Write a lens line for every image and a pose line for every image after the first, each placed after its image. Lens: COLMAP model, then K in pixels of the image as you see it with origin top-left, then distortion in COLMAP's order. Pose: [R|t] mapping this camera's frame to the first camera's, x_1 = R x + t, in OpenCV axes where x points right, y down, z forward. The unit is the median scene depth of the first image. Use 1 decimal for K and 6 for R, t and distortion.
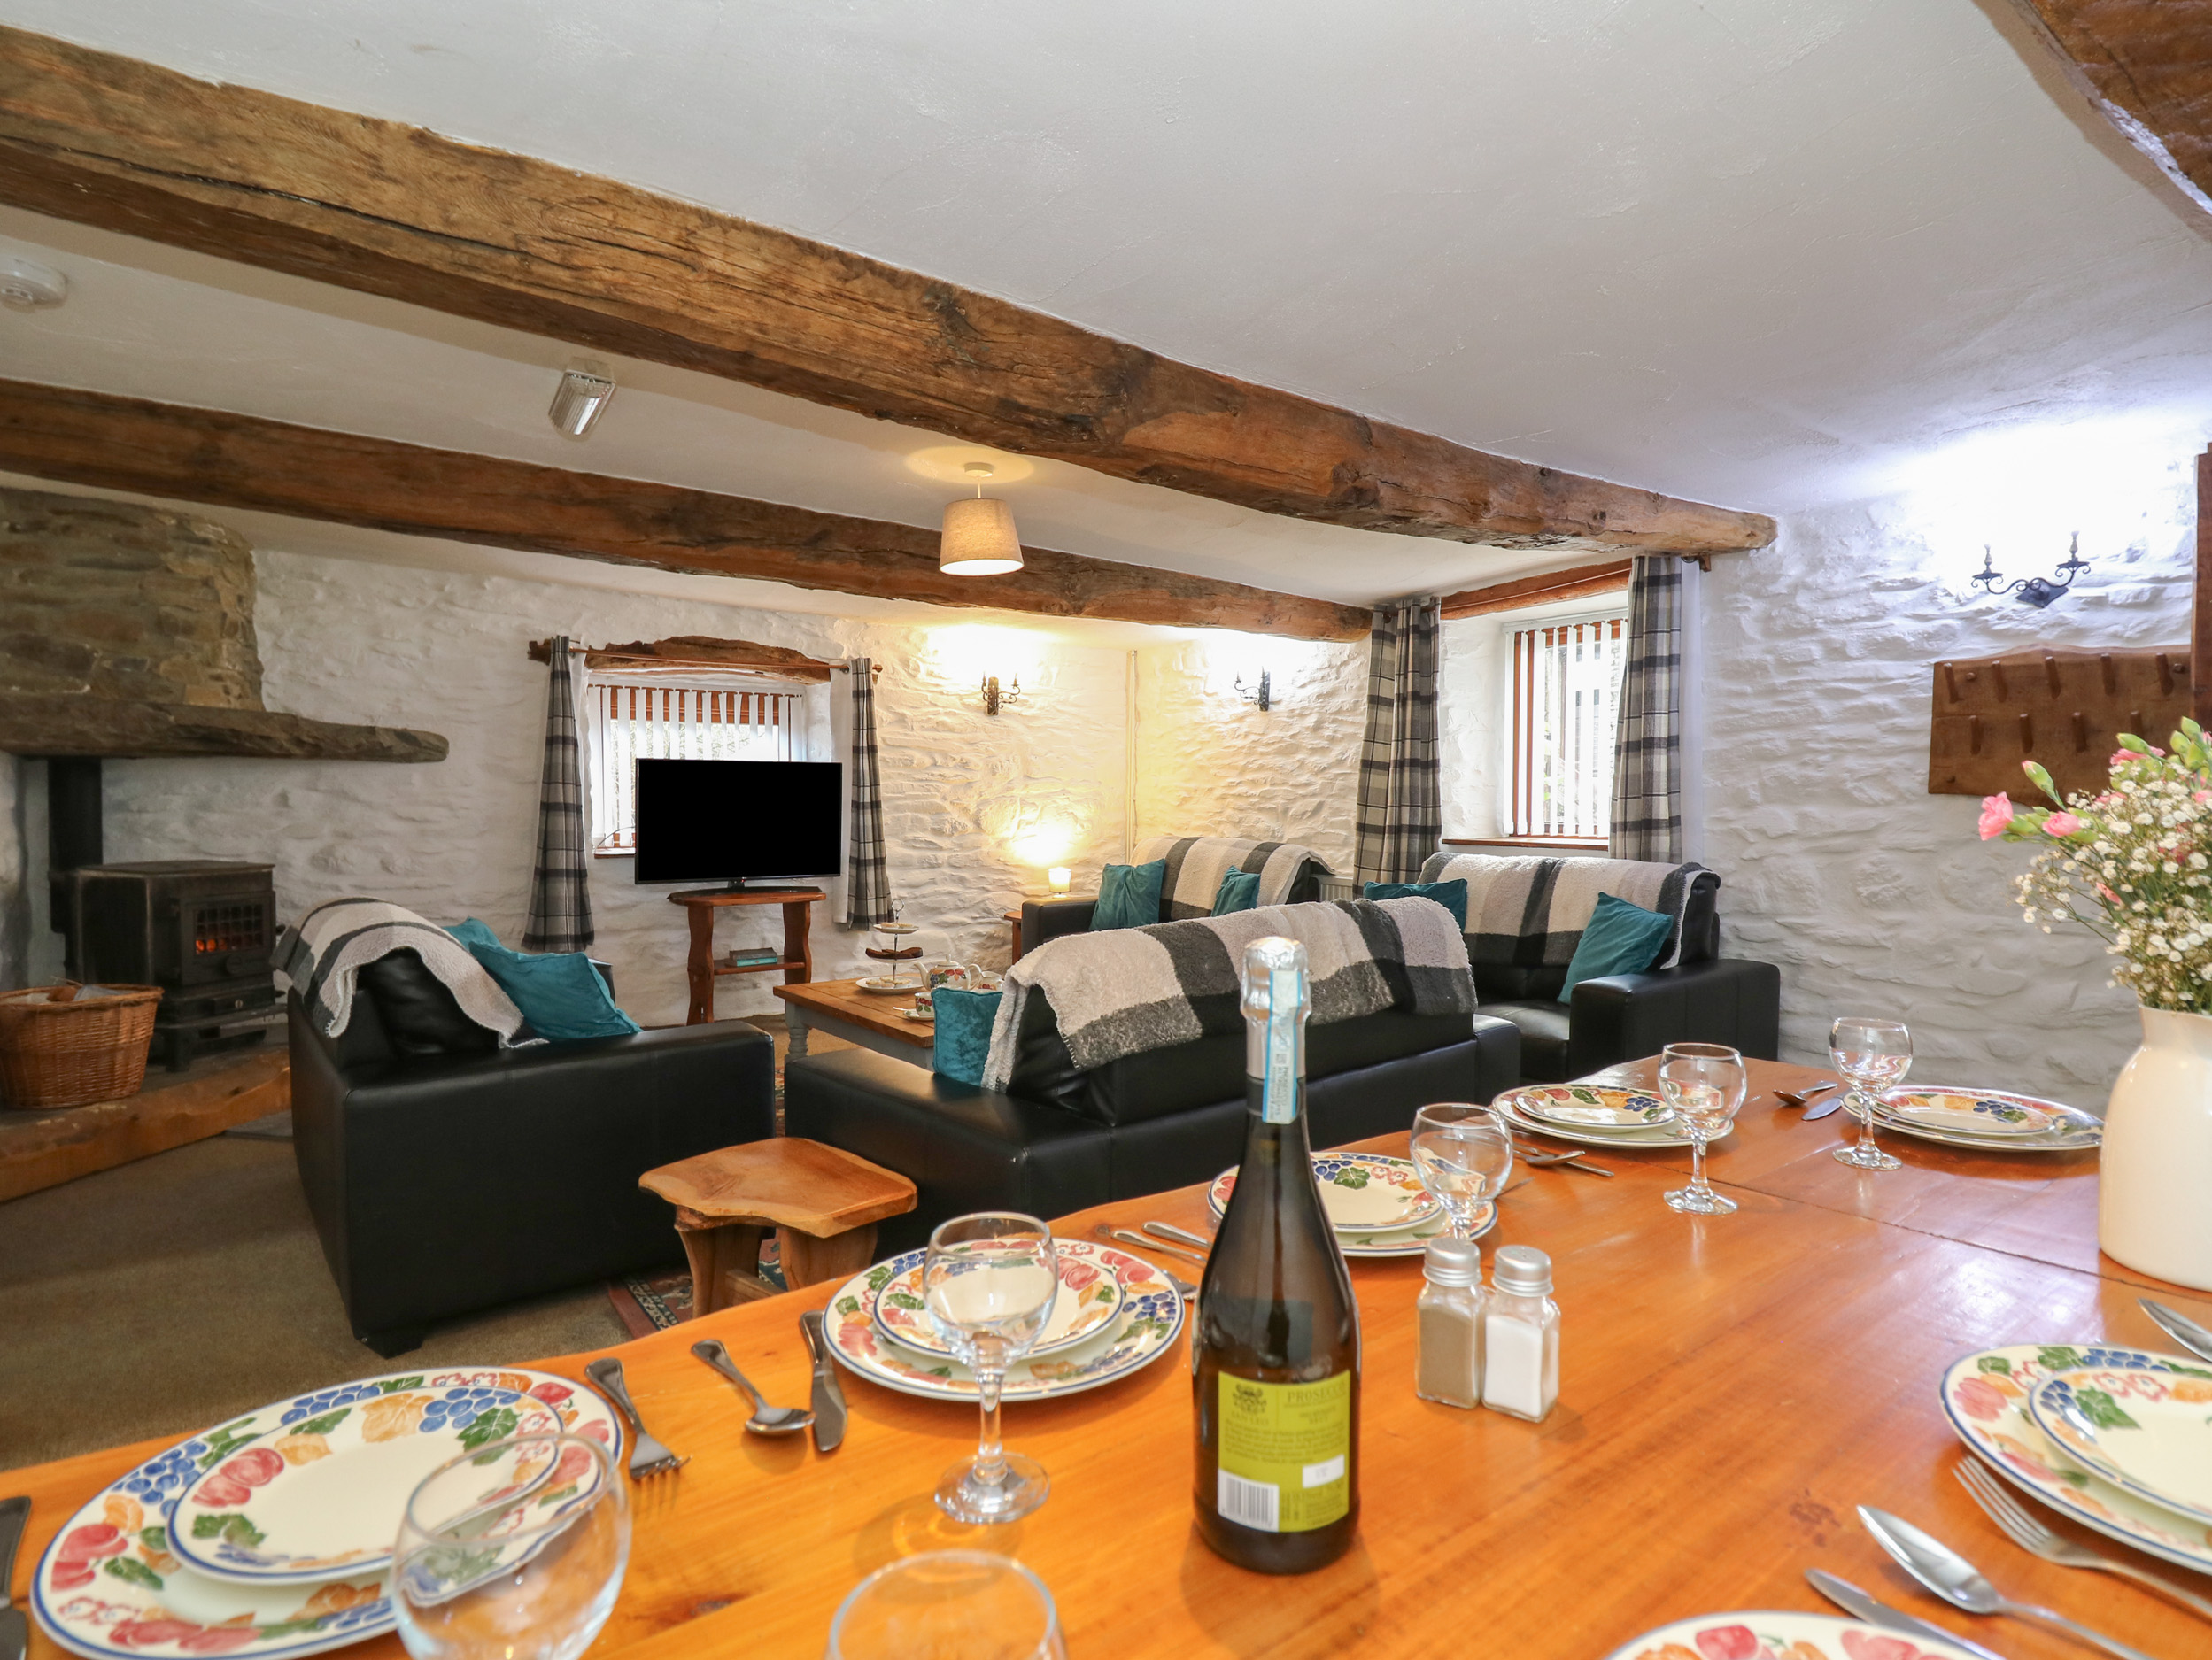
lens RADIAL K [[1173.8, 0, 1096.7], [0, 1173.8, 830.0], [0, 0, 1]] dist [0.006428, -0.011624]
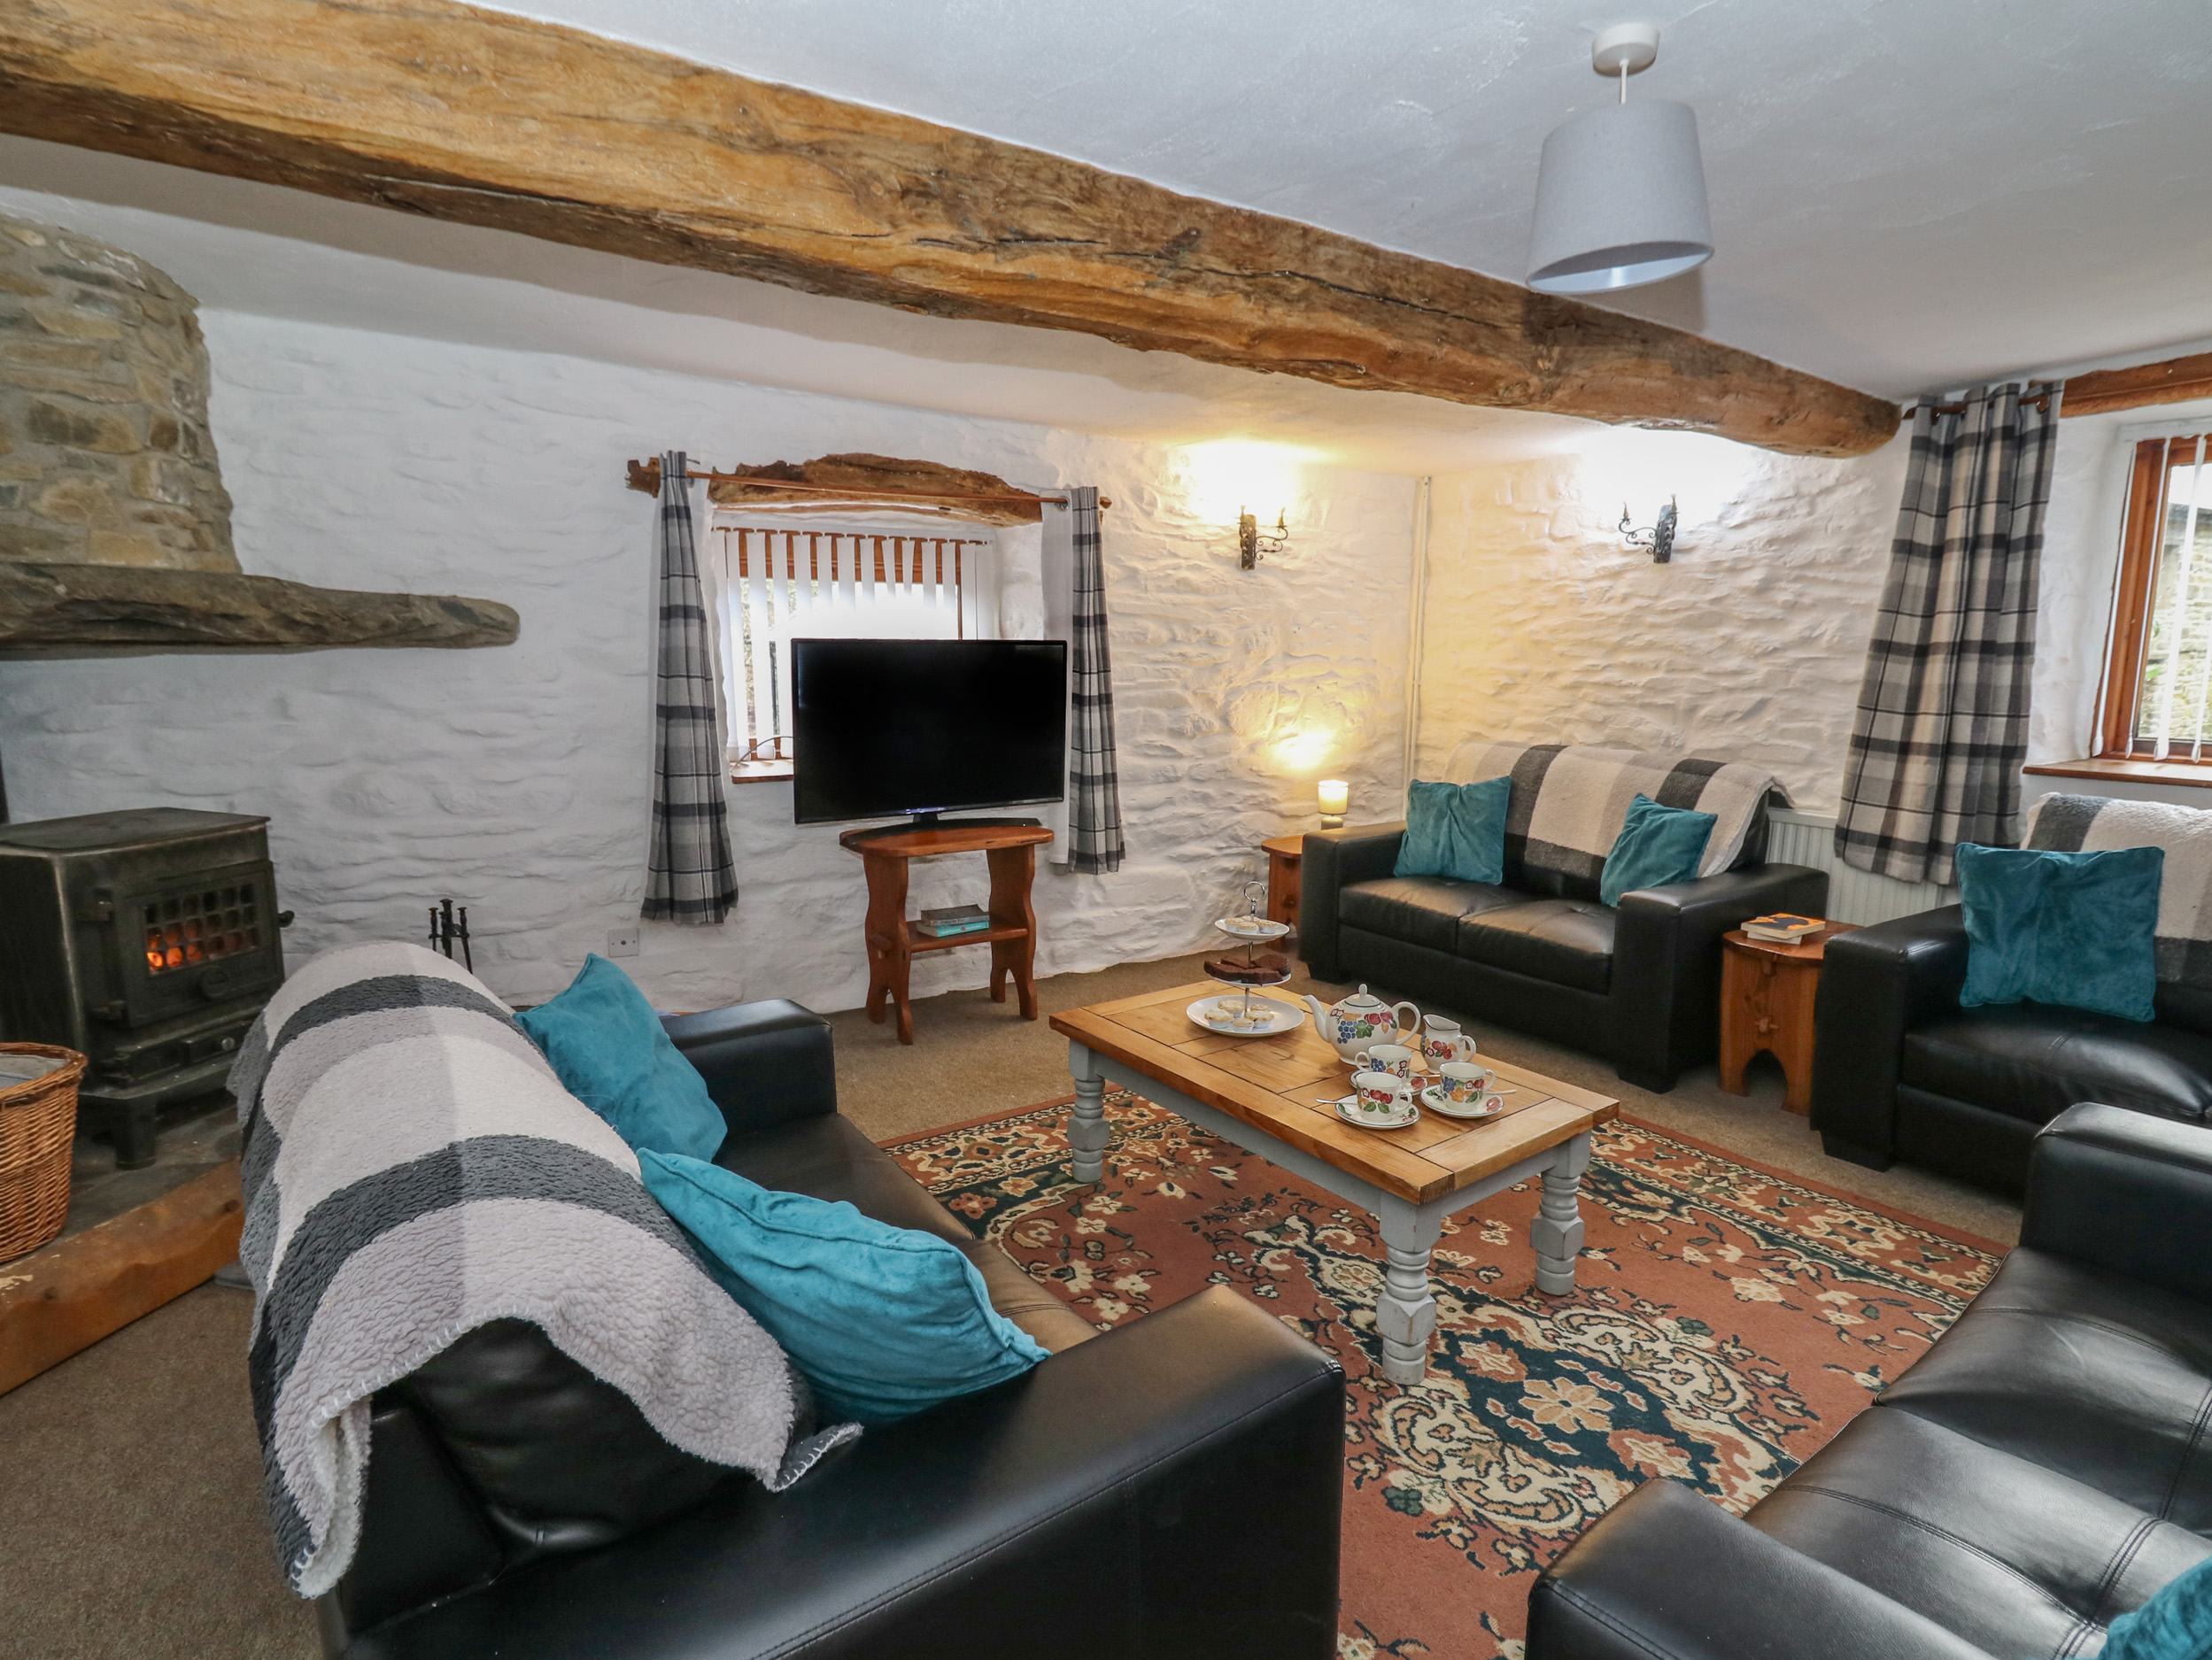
lens RADIAL K [[1173.8, 0, 1092.2], [0, 1173.8, 834.1], [0, 0, 1]] dist [0.006428, -0.011624]
pose [[0.999097, 0.007840, -0.041751, -0.190332], [-0.002268, 0.991265, 0.131867, -0.039109], [0.042420, -0.131653, 0.990388, 0.323906]]
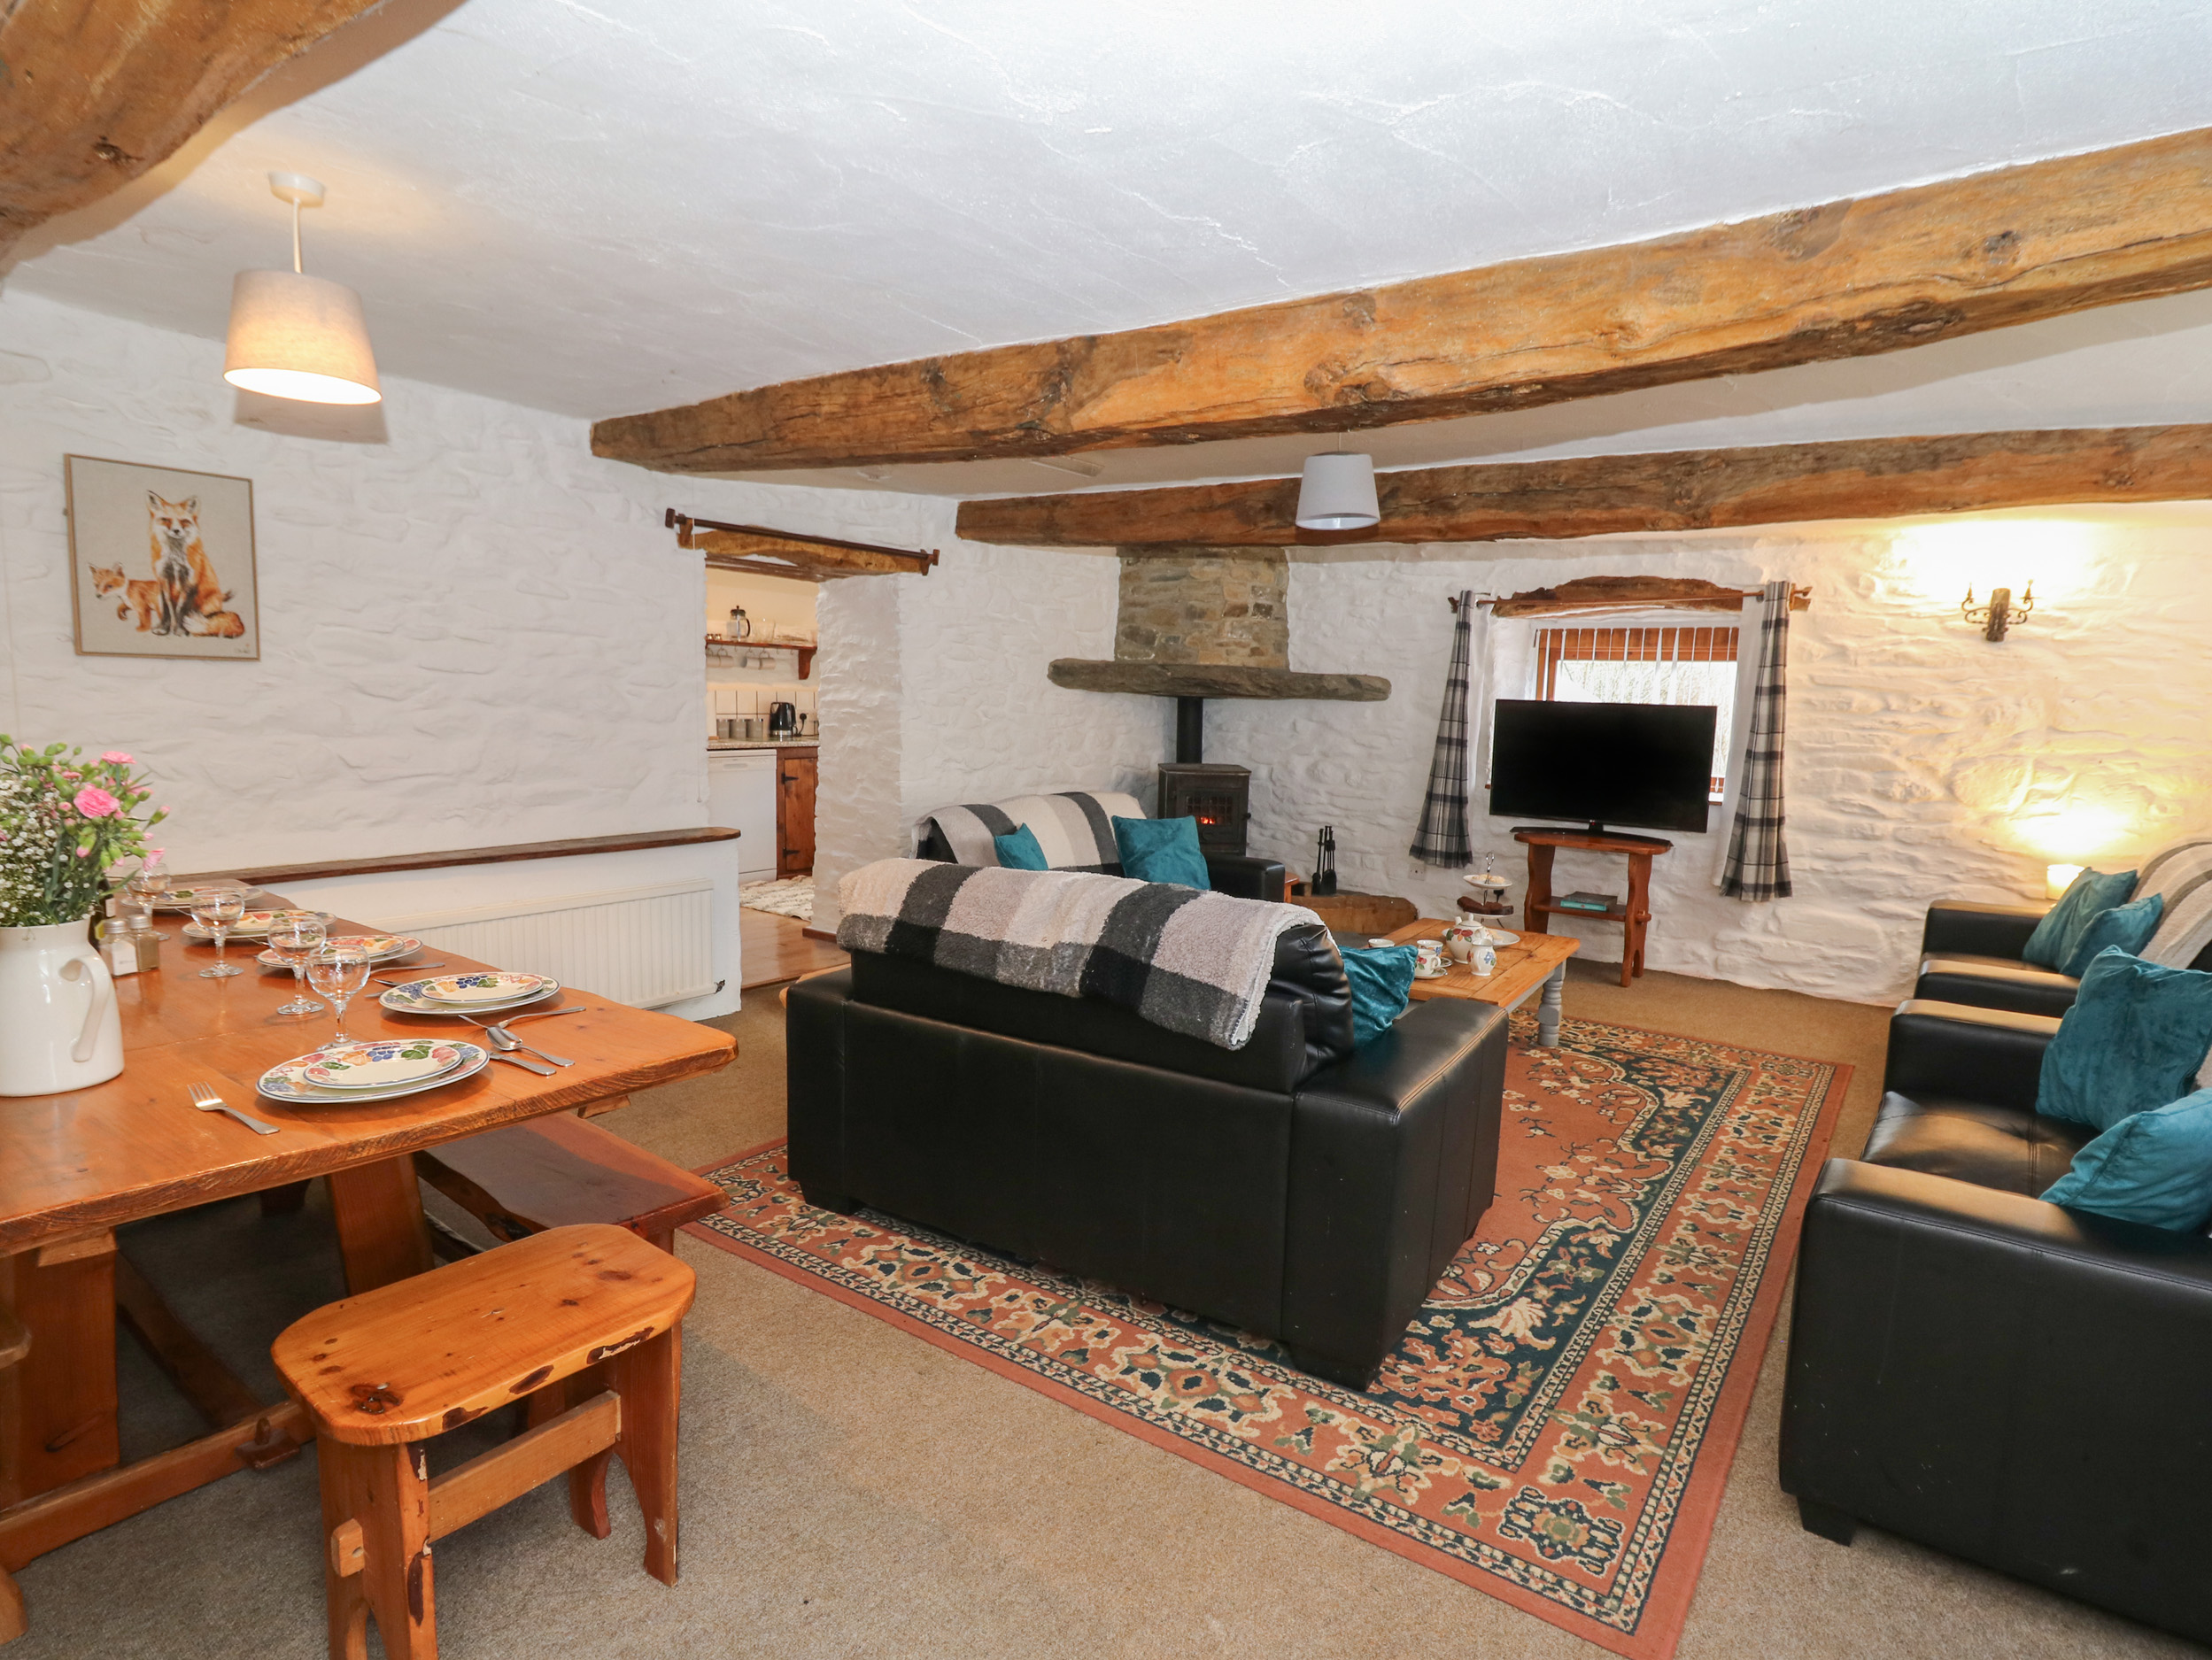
lens RADIAL K [[1173.8, 0, 1176.5], [0, 1173.8, 824.3], [0, 0, 1]] dist [0.006428, -0.011624]
pose [[0.330799, 0.114568, -0.936721, 0.540847], [-0.053159, 0.993289, 0.102714, -0.042065], [0.942203, 0.015817, 0.334669, 0.357514]]
